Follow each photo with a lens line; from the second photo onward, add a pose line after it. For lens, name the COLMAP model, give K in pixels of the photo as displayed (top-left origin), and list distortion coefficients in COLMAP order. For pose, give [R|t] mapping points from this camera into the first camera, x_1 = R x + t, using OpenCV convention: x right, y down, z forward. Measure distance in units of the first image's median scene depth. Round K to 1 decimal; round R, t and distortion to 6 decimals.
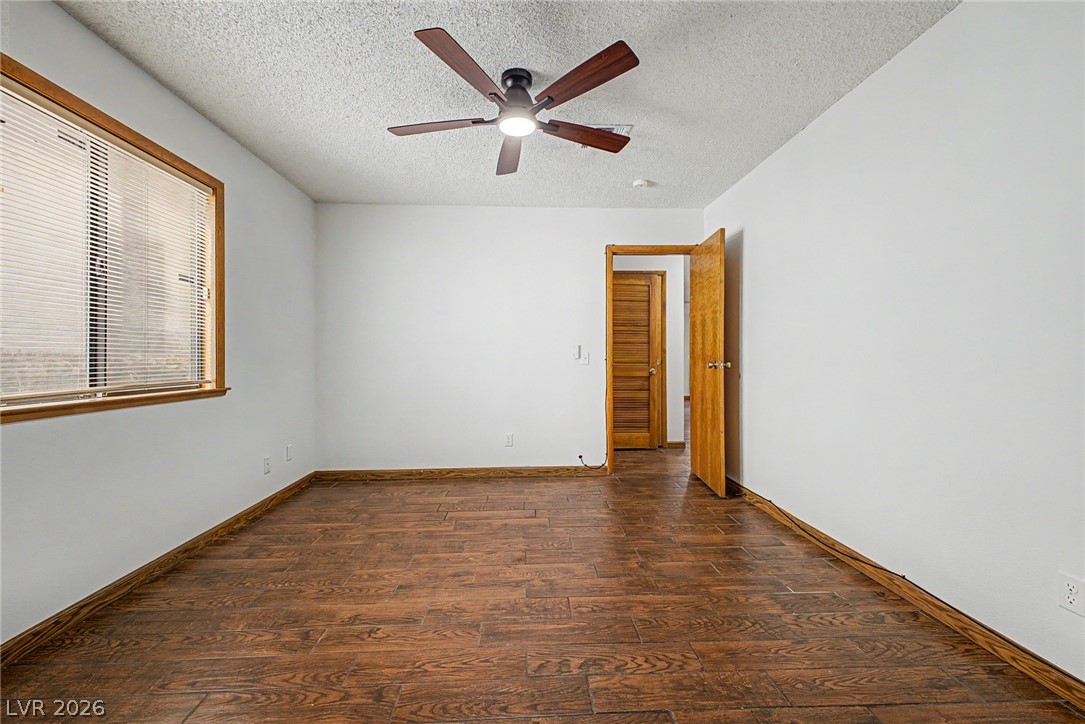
lens RADIAL K [[427.6, 0, 551.3], [0, 427.6, 361.7], [0, 0, 1]] dist [0.020773, -0.005095]
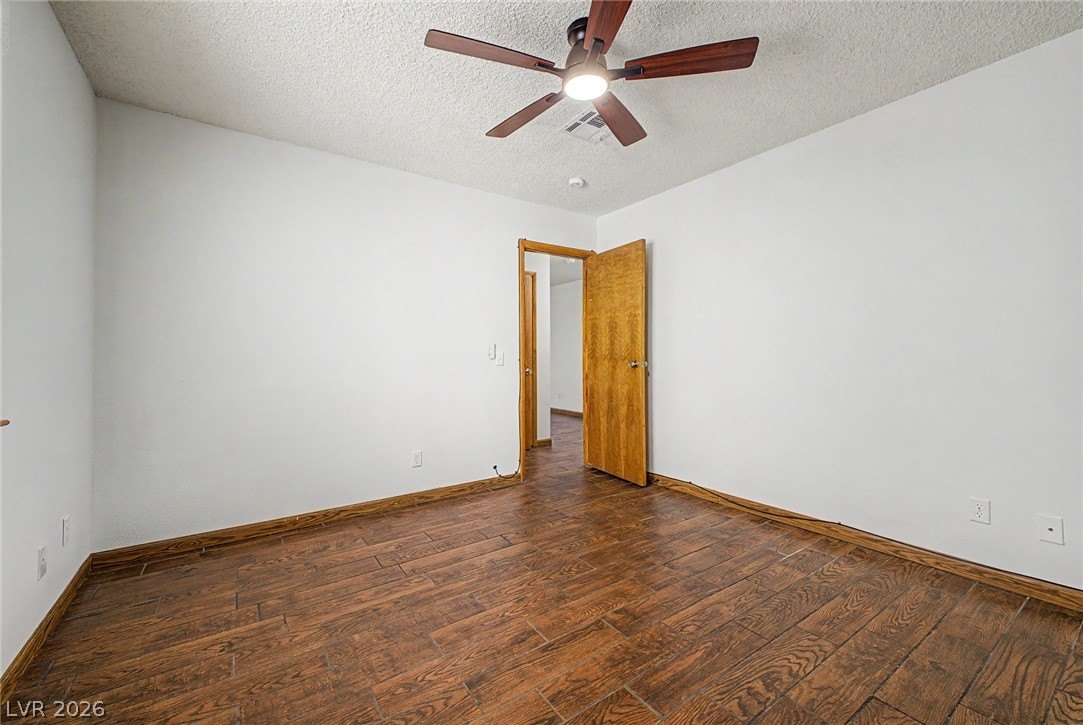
lens RADIAL K [[426.8, 0, 542.7], [0, 426.8, 357.4], [0, 0, 1]] dist [0.020773, -0.005095]
pose [[0.854409, -0.002162, 0.519597, -0.481460], [0.008136, 0.999924, -0.009217, -0.002573], [-0.519537, 0.012103, 0.854362, 0.258782]]
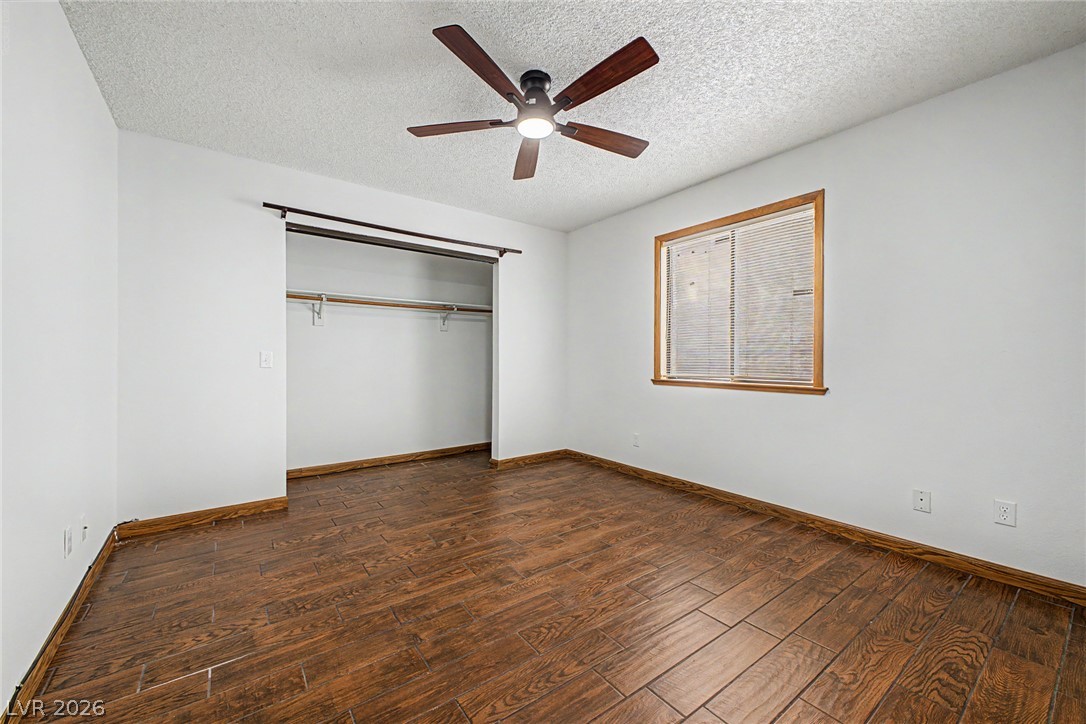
lens RADIAL K [[427.9, 0, 538.2], [0, 427.9, 360.0], [0, 0, 1]] dist [0.020773, -0.005095]
pose [[-0.846074, 0.004701, -0.533045, 0.368868], [-0.004254, 0.999870, 0.015571, -0.019139], [0.533049, 0.015442, -0.845943, 1.503992]]
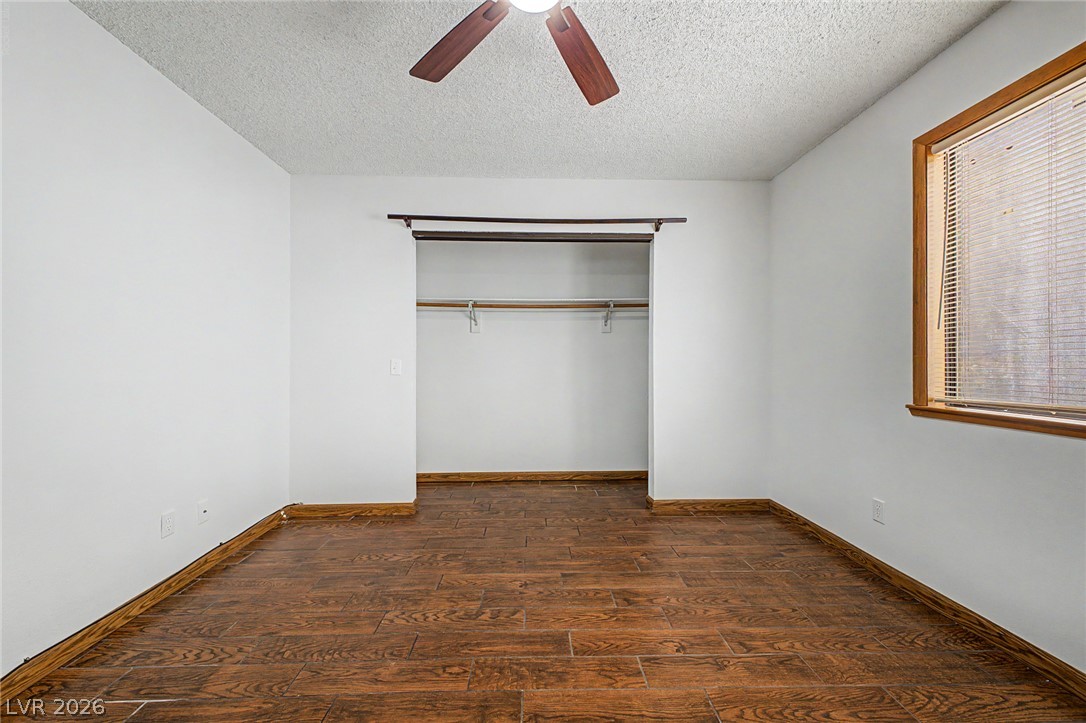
lens RADIAL K [[427.9, 0, 541.1], [0, 427.9, 362.0], [0, 0, 1]] dist [0.020773, -0.005095]
pose [[-0.999182, 0.004039, 0.040236, -0.090544], [0.004400, 0.999951, 0.008884, -0.021788], [-0.040198, 0.009054, -0.999151, 1.300603]]
